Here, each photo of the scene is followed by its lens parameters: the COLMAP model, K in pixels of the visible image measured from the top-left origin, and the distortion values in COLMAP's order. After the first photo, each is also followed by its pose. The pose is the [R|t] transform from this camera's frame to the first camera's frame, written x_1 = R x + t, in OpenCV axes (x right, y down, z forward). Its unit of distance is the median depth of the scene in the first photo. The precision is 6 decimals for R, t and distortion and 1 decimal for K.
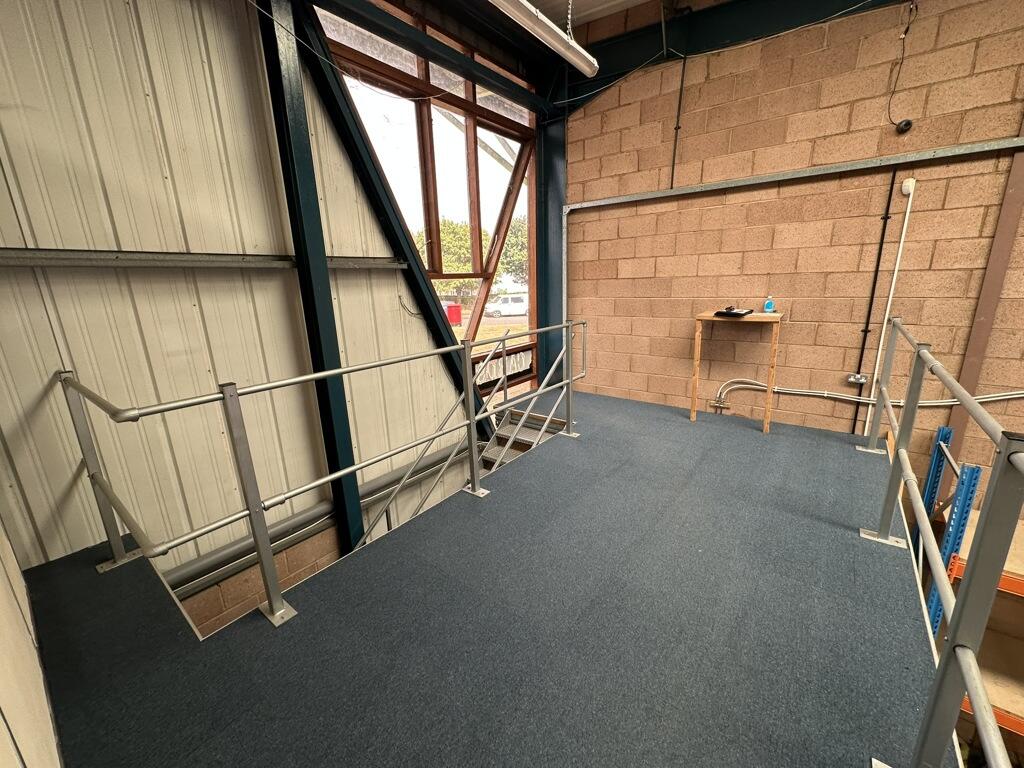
lens RADIAL K [[407.0, 0, 515.0], [0, 407.0, 379.5], [0, 0, 1]] dist [-0.005784, 0.000780]
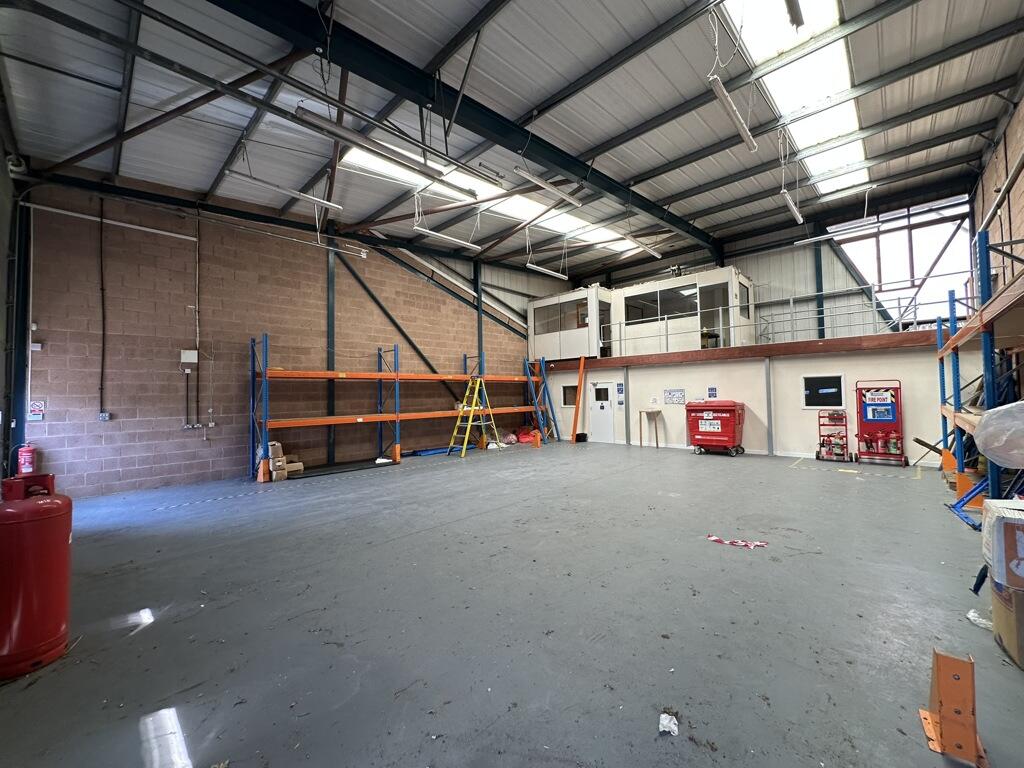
lens RADIAL K [[407.0, 0, 509.9], [0, 407.0, 385.1], [0, 0, 1]] dist [-0.005784, 0.000780]
pose [[-0.096179, 0.012268, -0.995288, 2.958140], [-0.228729, 0.972893, 0.034095, 0.892064], [0.968727, 0.230930, -0.090766, -1.102763]]
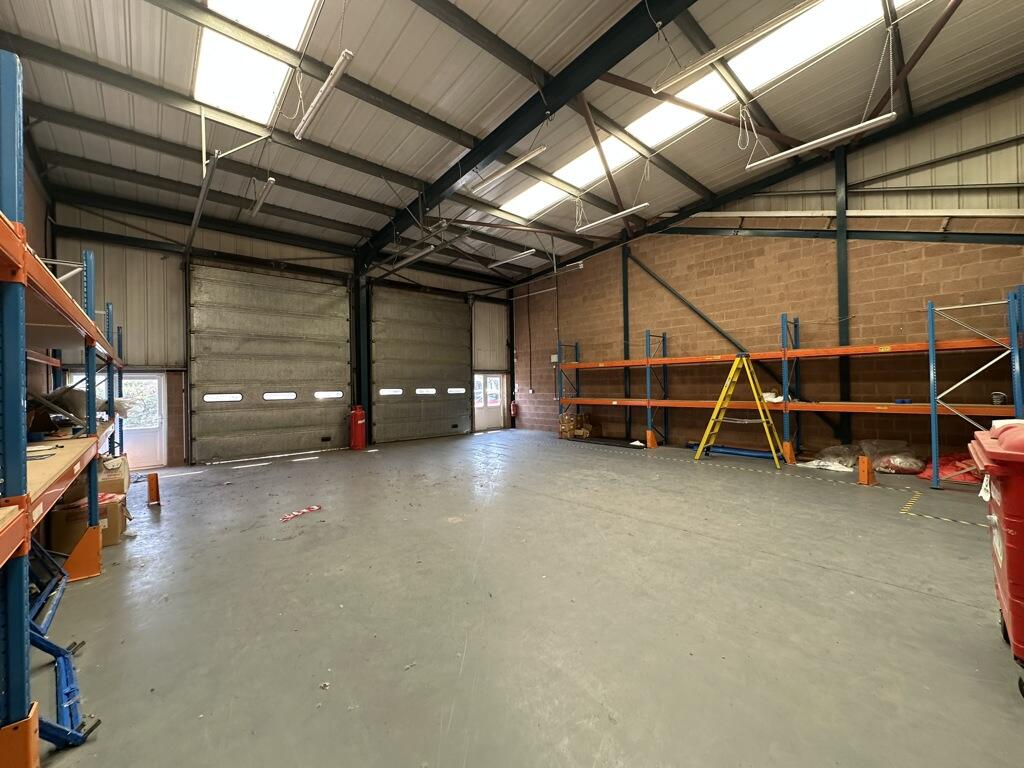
lens RADIAL K [[407.0, 0, 512.0], [0, 407.0, 382.1], [0, 0, 1]] dist [-0.005784, 0.000780]
pose [[-0.983894, 0.052459, 0.170882, 0.821827], [0.092840, 0.966885, 0.237727, 0.514385], [-0.152752, 0.249763, -0.956183, 0.602389]]
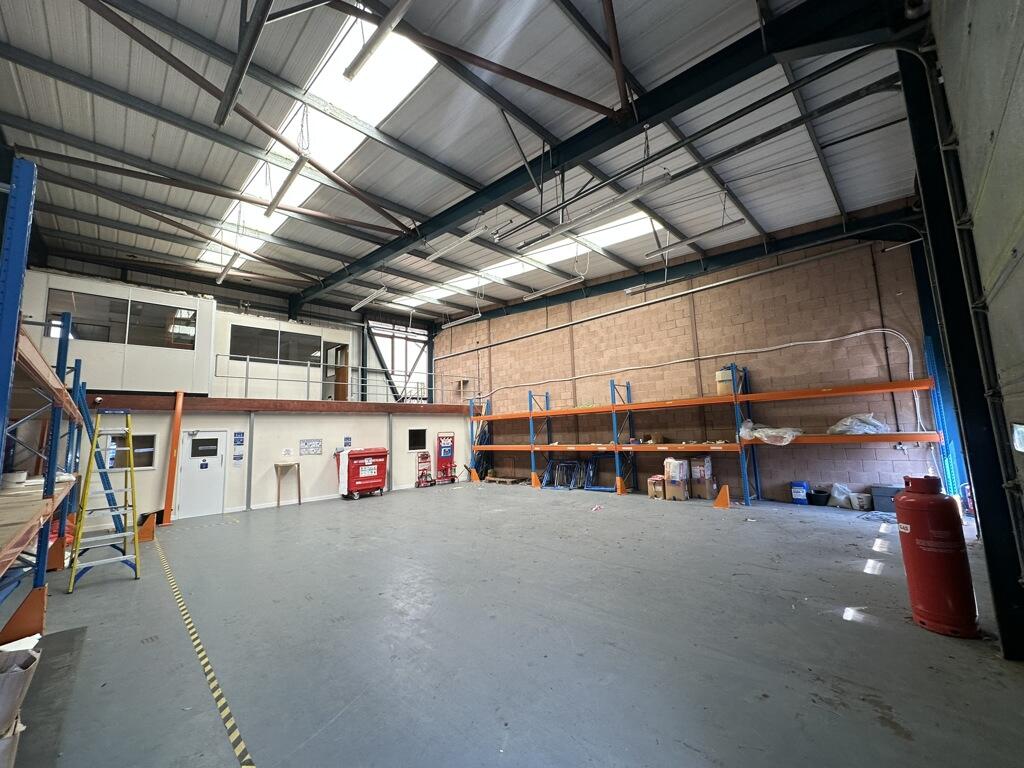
lens RADIAL K [[407.0, 0, 516.5], [0, 407.0, 387.8], [0, 0, 1]] dist [-0.005784, 0.000780]
pose [[0.993408, -0.016303, -0.113463, 1.626574], [-0.025018, 0.935136, -0.353405, 1.390785], [0.111865, 0.353914, 0.928564, -2.844367]]
